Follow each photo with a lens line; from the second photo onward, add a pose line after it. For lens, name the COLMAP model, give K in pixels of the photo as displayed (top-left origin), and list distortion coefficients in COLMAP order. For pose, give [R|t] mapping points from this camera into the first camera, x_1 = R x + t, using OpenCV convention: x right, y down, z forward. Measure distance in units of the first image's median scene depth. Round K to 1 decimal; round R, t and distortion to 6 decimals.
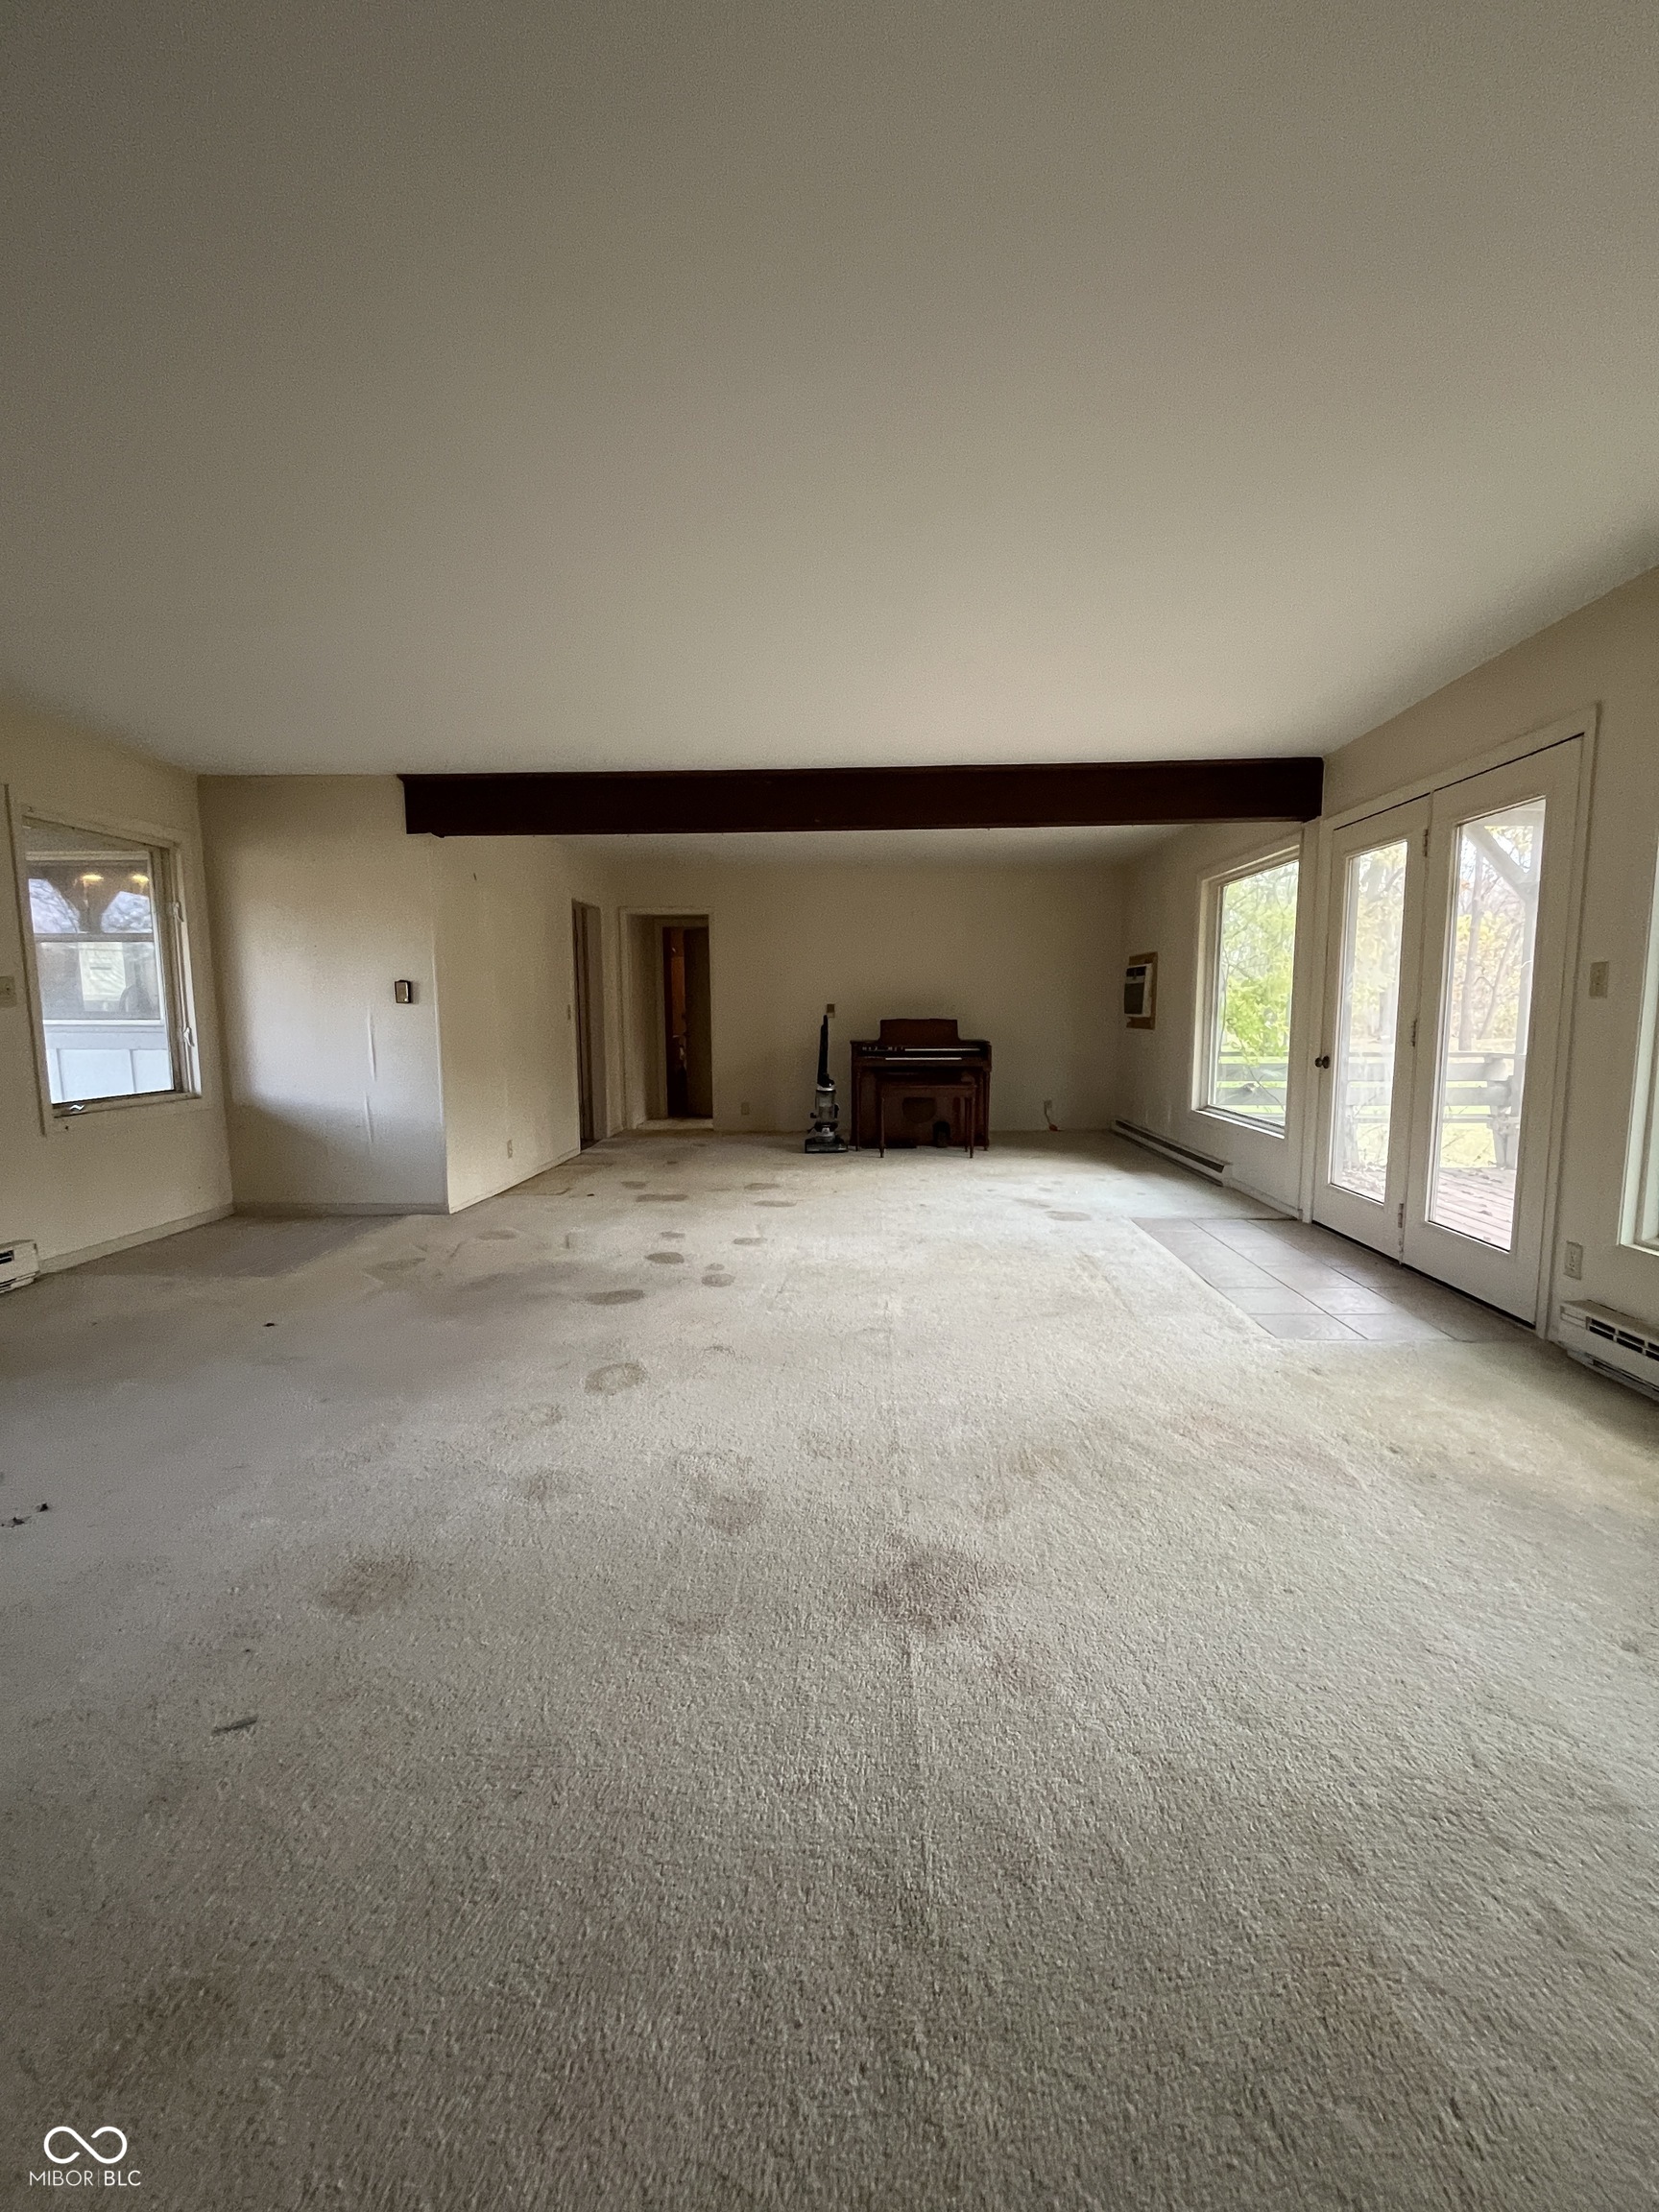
lens RADIAL K [[889.8, 0, 843.3], [0, 889.8, 1102.9], [0, 0, 1]] dist [-0.006488, 0.000269]
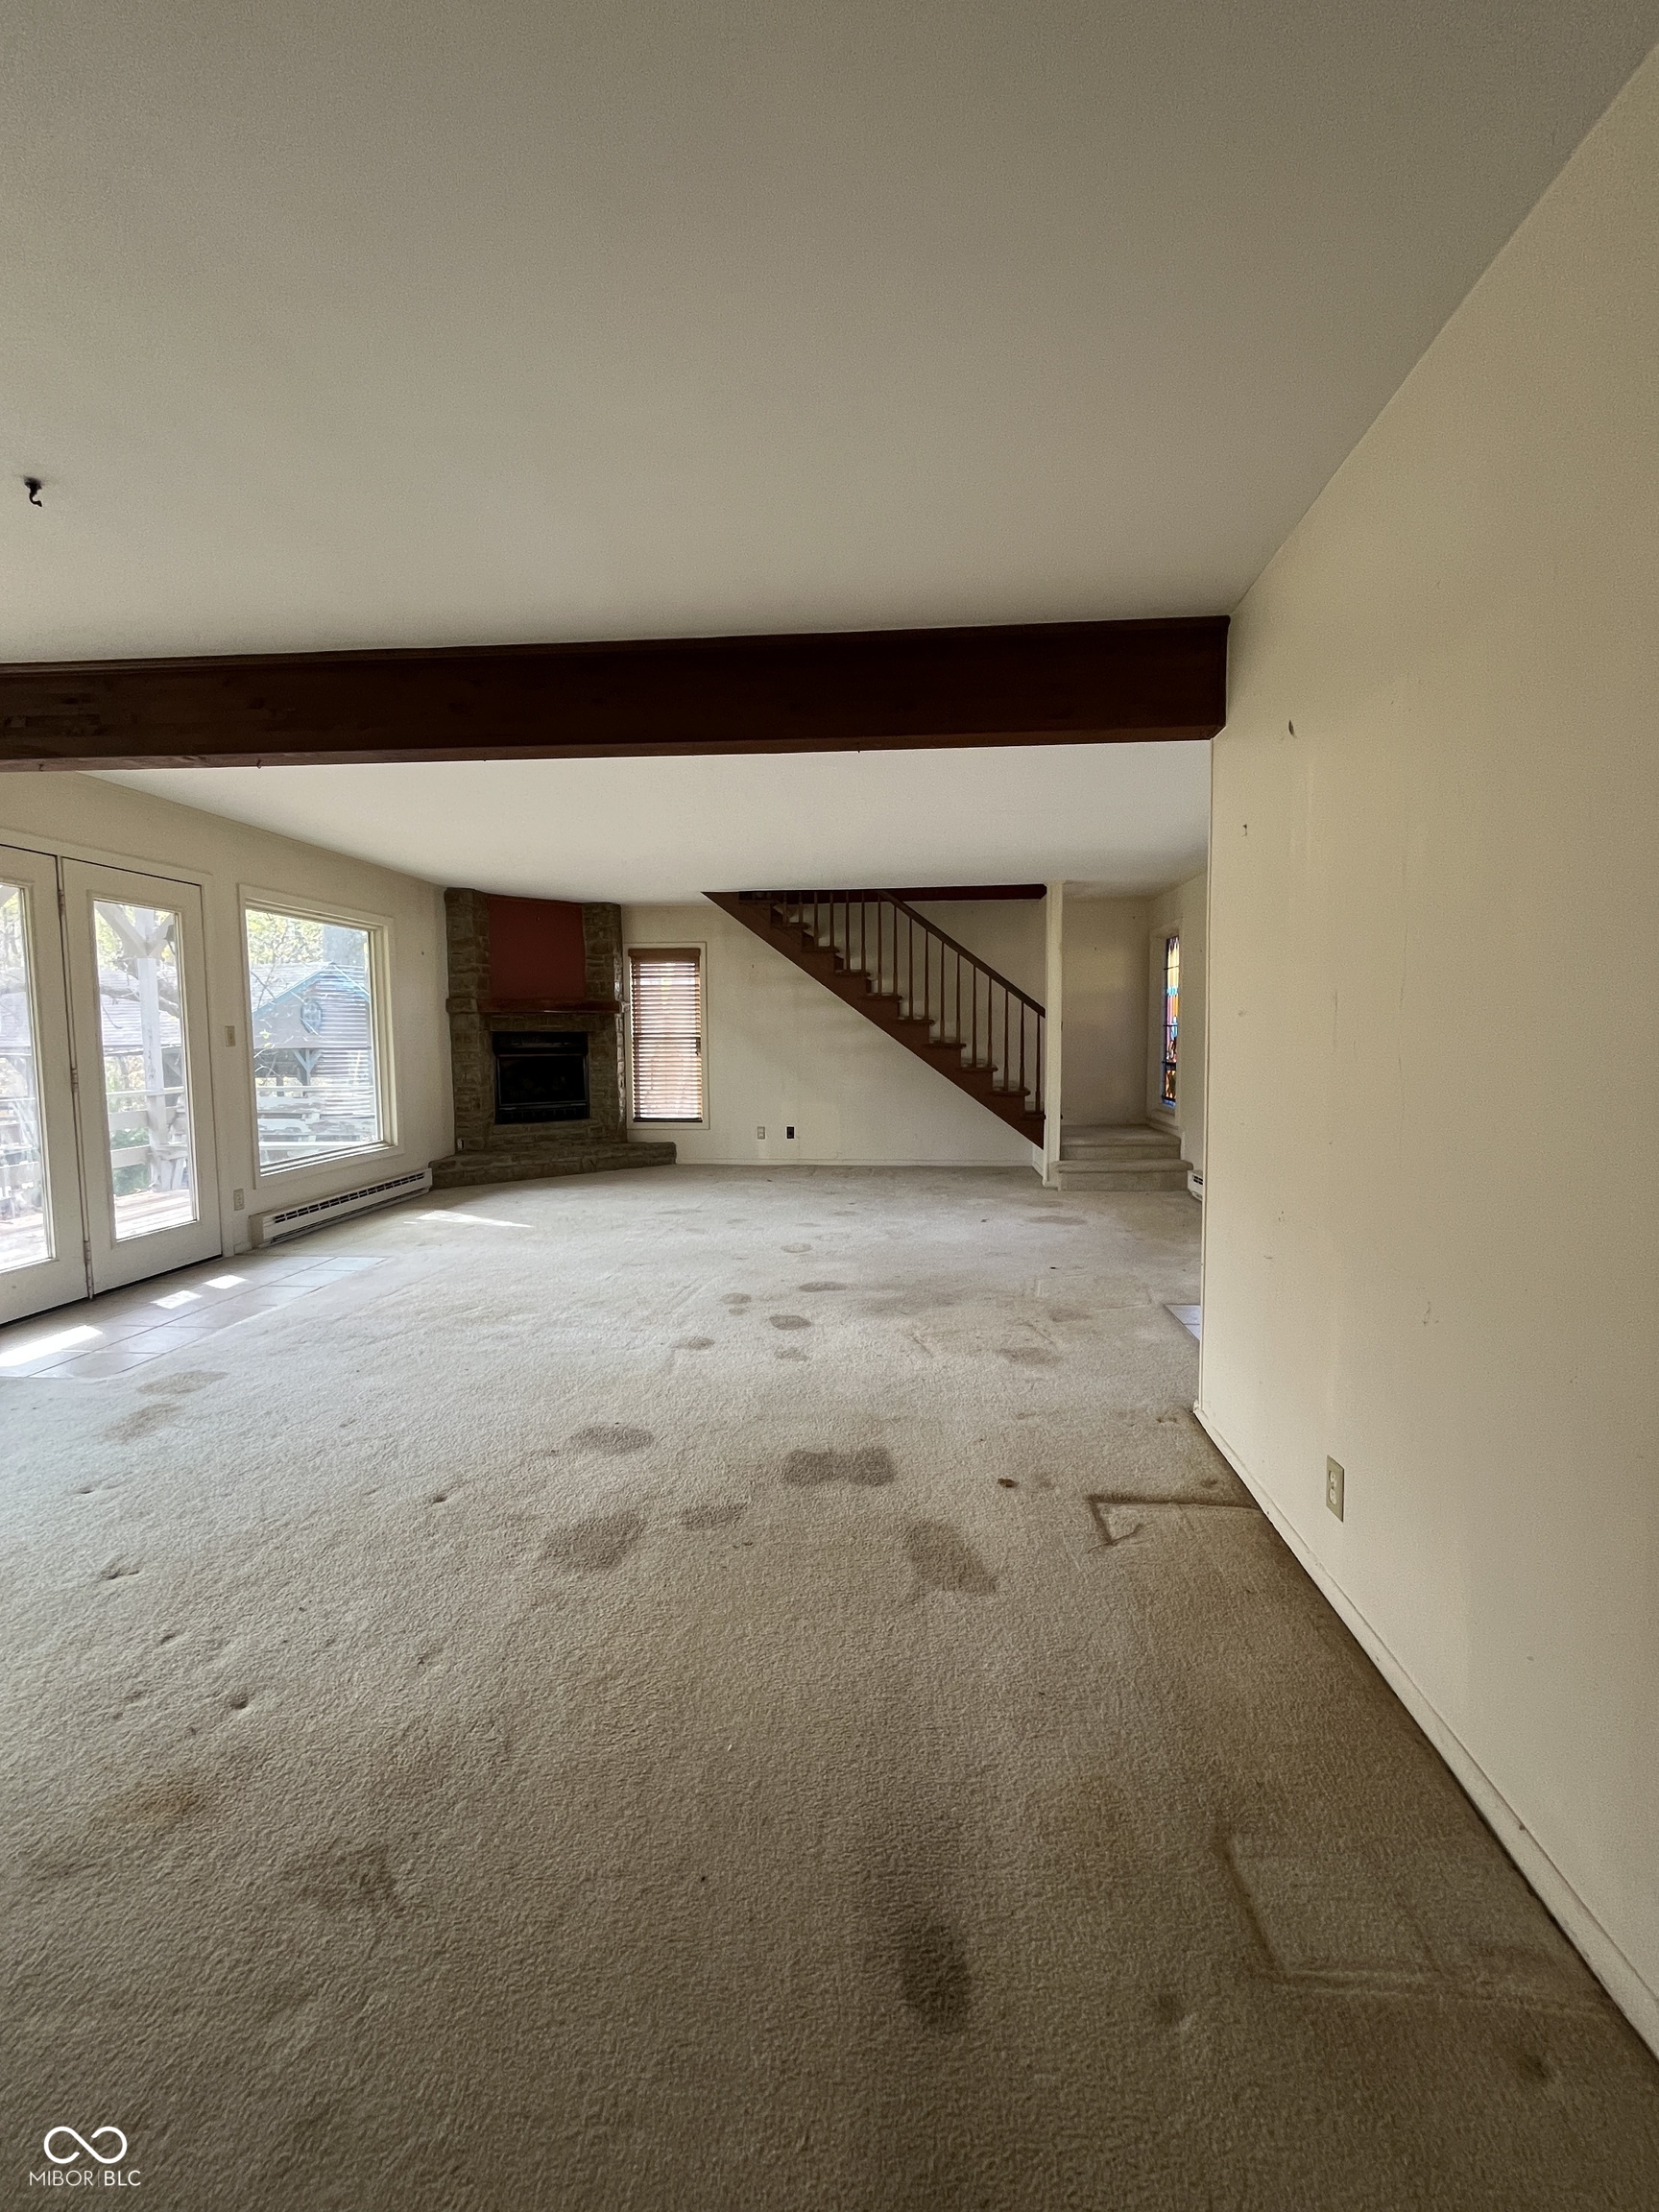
lens RADIAL K [[889.8, 0, 842.1], [0, 889.8, 1104.8], [0, 0, 1]] dist [-0.006488, 0.000269]
pose [[-0.998859, 0.004727, 0.047521, -0.300082], [0.013365, 0.982995, 0.183144, -0.214700], [-0.045847, 0.183570, -0.981937, 1.869678]]
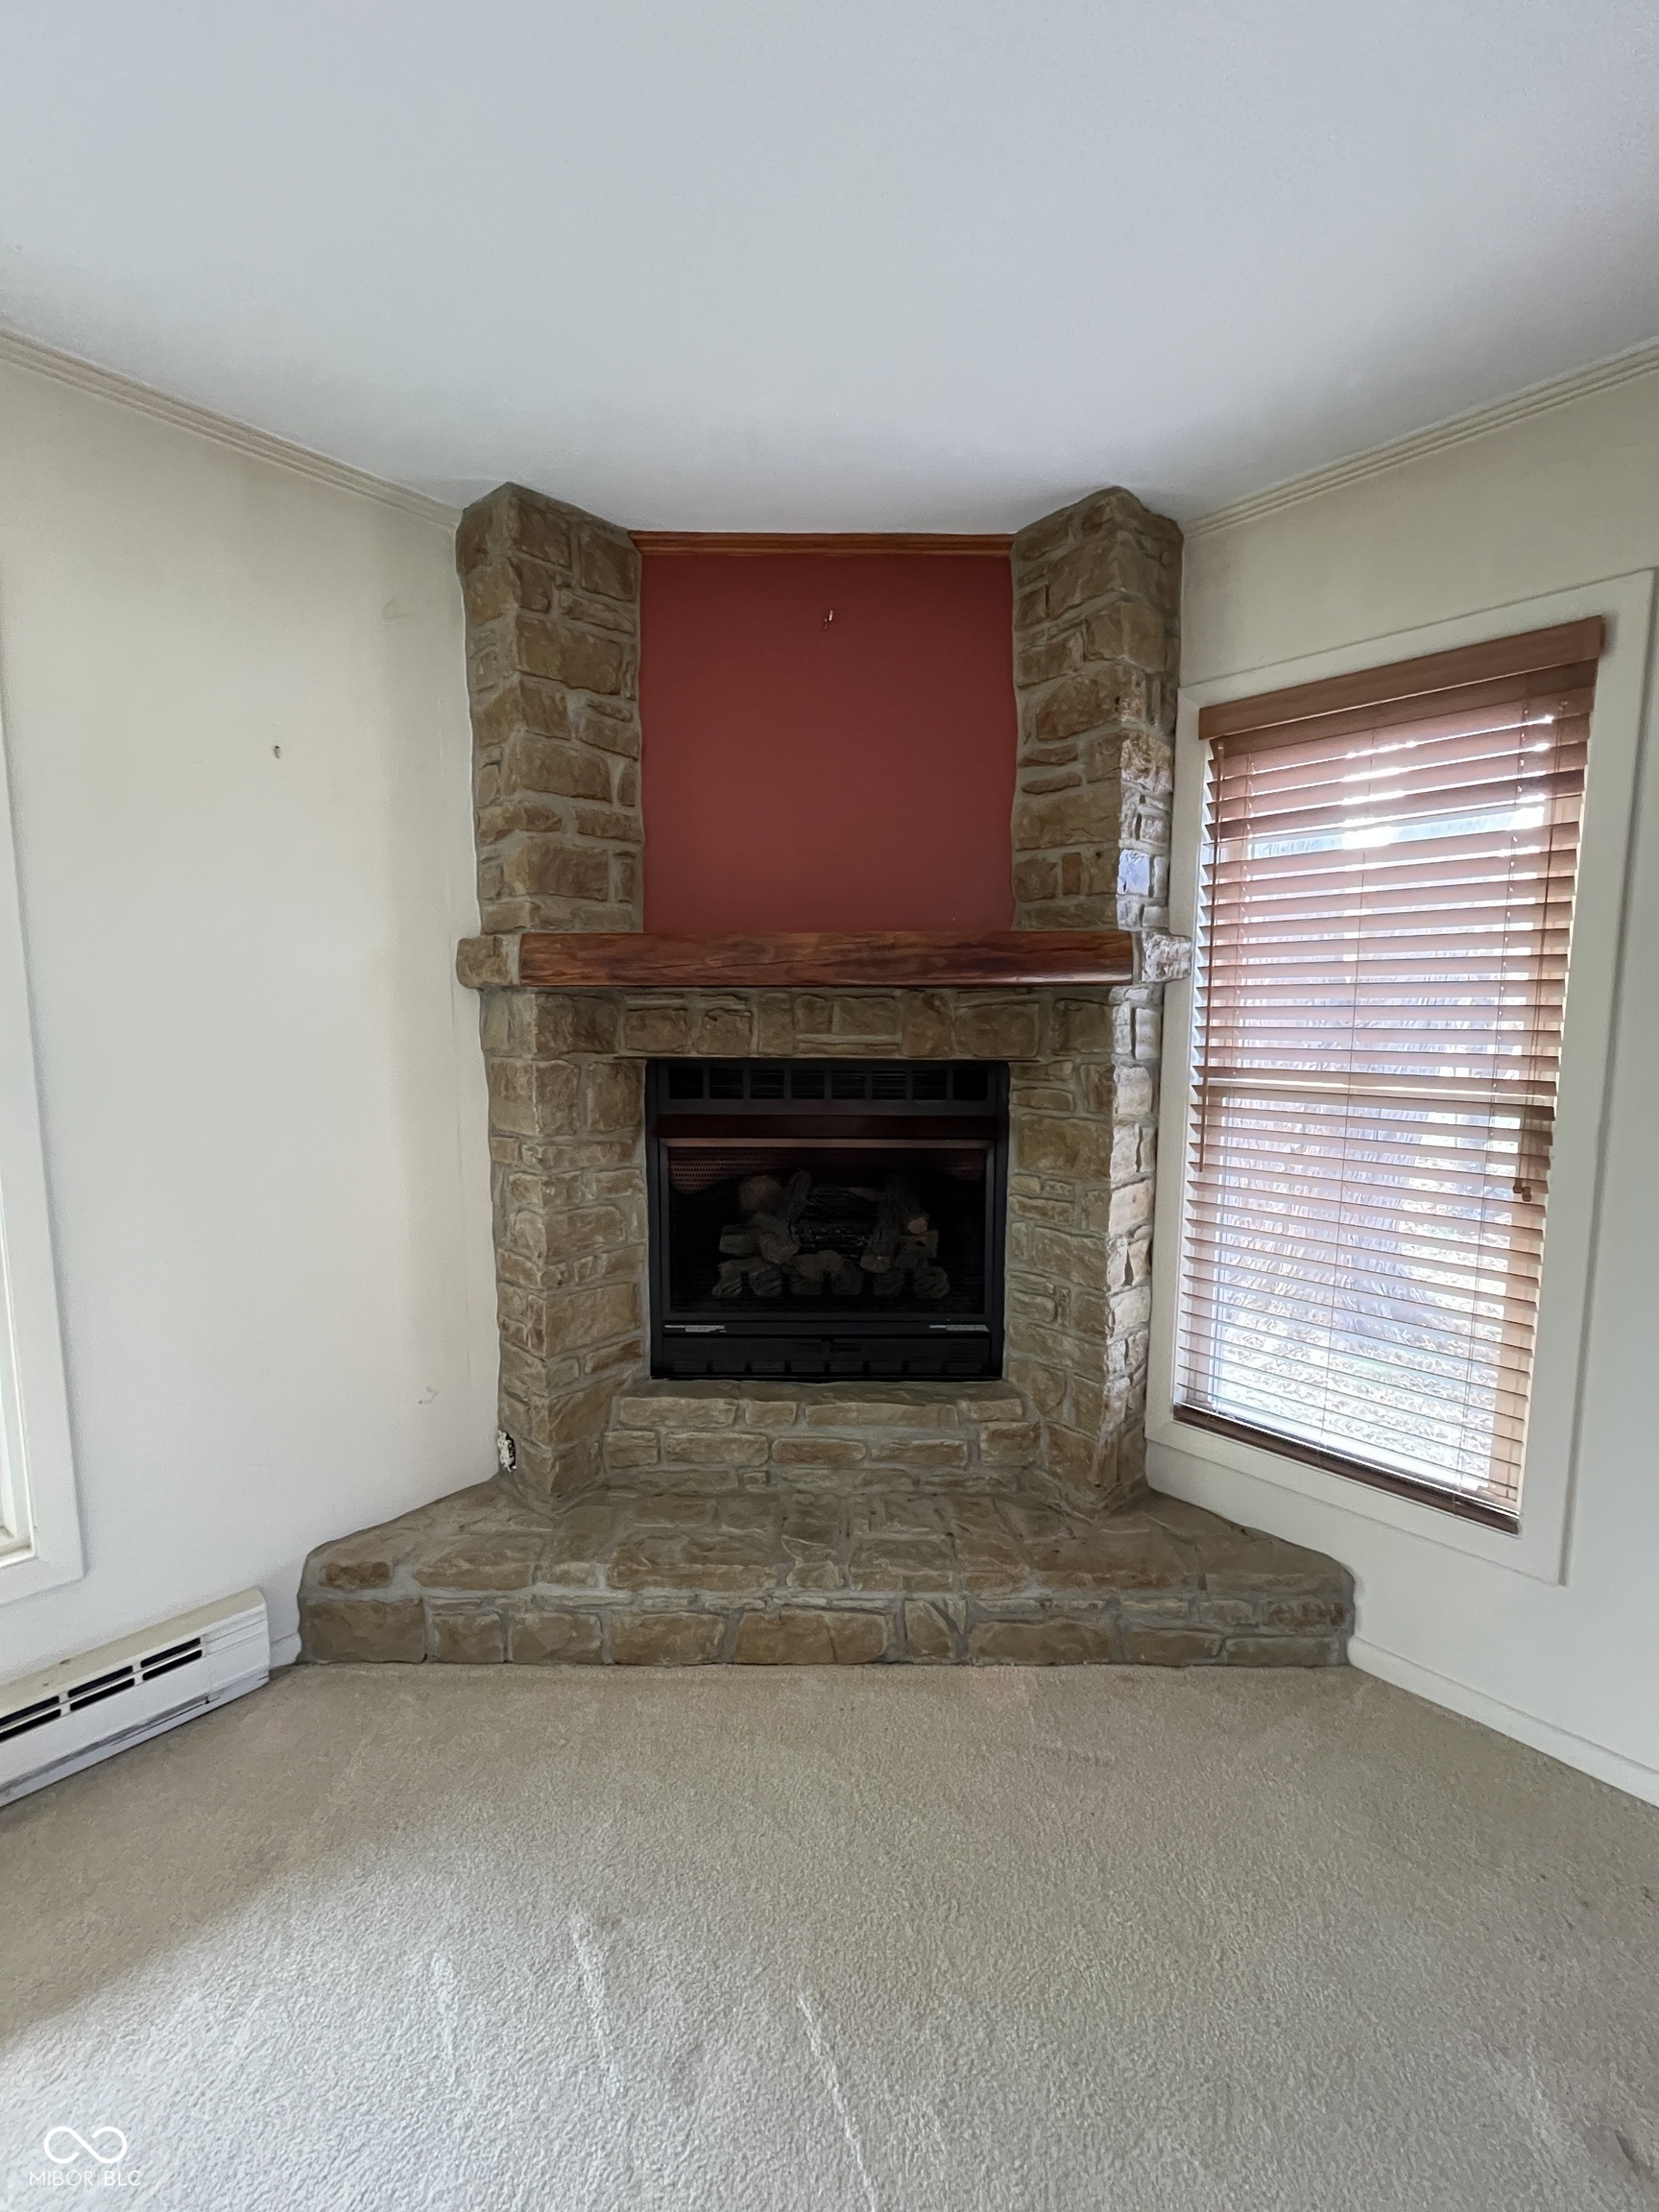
lens RADIAL K [[889.8, 0, 842.7], [0, 889.8, 1117.7], [0, 0, 1]] dist [-0.006488, 0.000269]
pose [[-0.729251, -0.080104, 0.679542, 0.086336], [0.073090, 0.978322, 0.193761, -0.089995], [-0.680332, 0.190968, -0.707587, 0.327682]]
